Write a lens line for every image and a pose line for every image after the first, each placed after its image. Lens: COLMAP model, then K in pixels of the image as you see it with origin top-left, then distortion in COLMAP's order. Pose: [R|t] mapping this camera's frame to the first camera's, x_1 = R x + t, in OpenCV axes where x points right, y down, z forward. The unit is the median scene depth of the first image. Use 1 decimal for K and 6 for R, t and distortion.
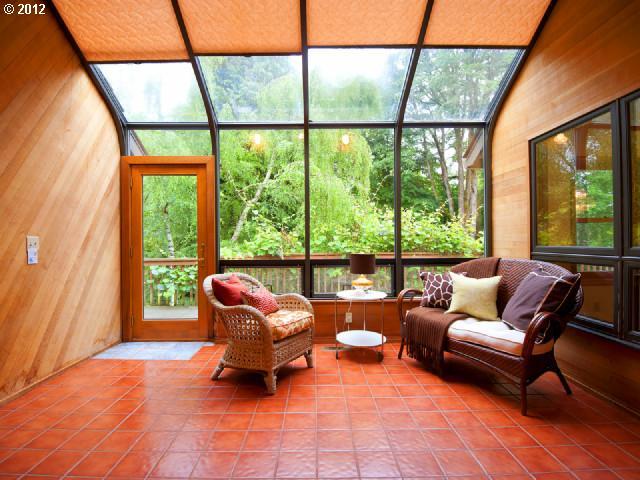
lens RADIAL K [[338.2, 0, 318.5], [0, 338.2, 240.6], [0, 0, 1]] dist [-0.002534, -0.000385]
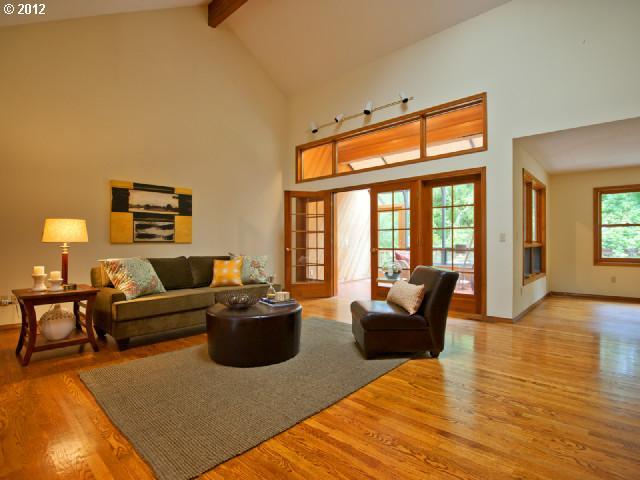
lens RADIAL K [[338.2, 0, 320.2], [0, 338.2, 240.4], [0, 0, 1]] dist [-0.002534, -0.000385]
pose [[0.737850, 0.008882, -0.674907, 1.044027], [-0.009541, 0.999951, 0.002729, 0.012616], [0.674898, 0.004426, 0.737898, -1.406029]]
